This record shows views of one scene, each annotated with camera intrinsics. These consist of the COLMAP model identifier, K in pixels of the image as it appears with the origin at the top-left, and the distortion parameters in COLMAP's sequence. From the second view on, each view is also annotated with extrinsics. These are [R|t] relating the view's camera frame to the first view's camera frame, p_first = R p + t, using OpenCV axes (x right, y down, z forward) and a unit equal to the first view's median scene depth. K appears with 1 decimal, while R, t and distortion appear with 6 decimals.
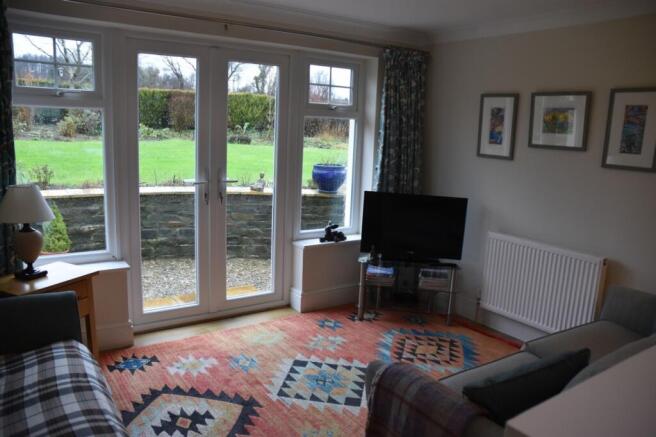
lens RADIAL K [[503.2, 0, 328.6], [0, 503.2, 218.2], [0, 0, 1]] dist [-0.110520, 0.045540]
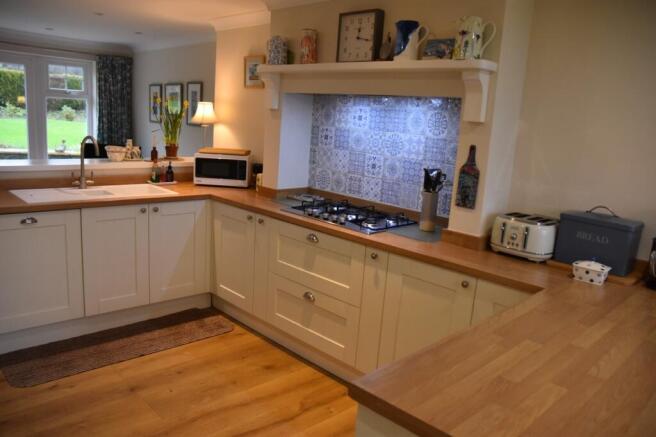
lens RADIAL K [[503.2, 0, 328.2], [0, 503.2, 218.6], [0, 0, 1]] dist [-0.110520, 0.045540]
pose [[0.986450, -0.007921, 0.163870, 0.575368], [0.003287, 0.999588, 0.028528, 0.144739], [-0.164028, -0.027603, 0.986069, -0.694234]]
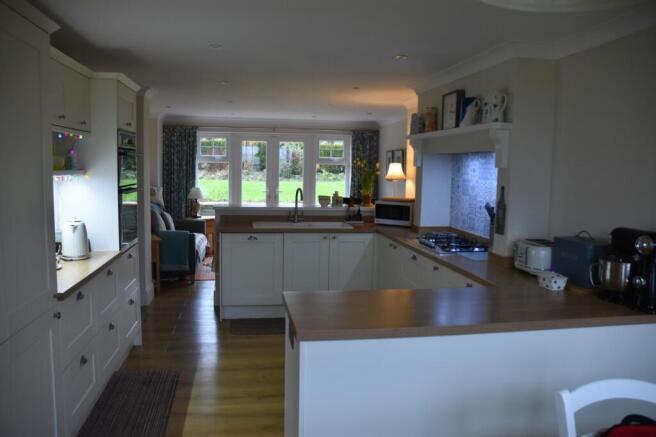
lens RADIAL K [[503.2, 0, 328.5], [0, 503.2, 224.6], [0, 0, 1]] dist [-0.110520, 0.045540]
pose [[0.906543, 0.025277, -0.421357, 0.909769], [-0.057783, 0.996240, -0.064553, 0.197765], [0.418141, 0.082867, 0.904595, -0.931480]]
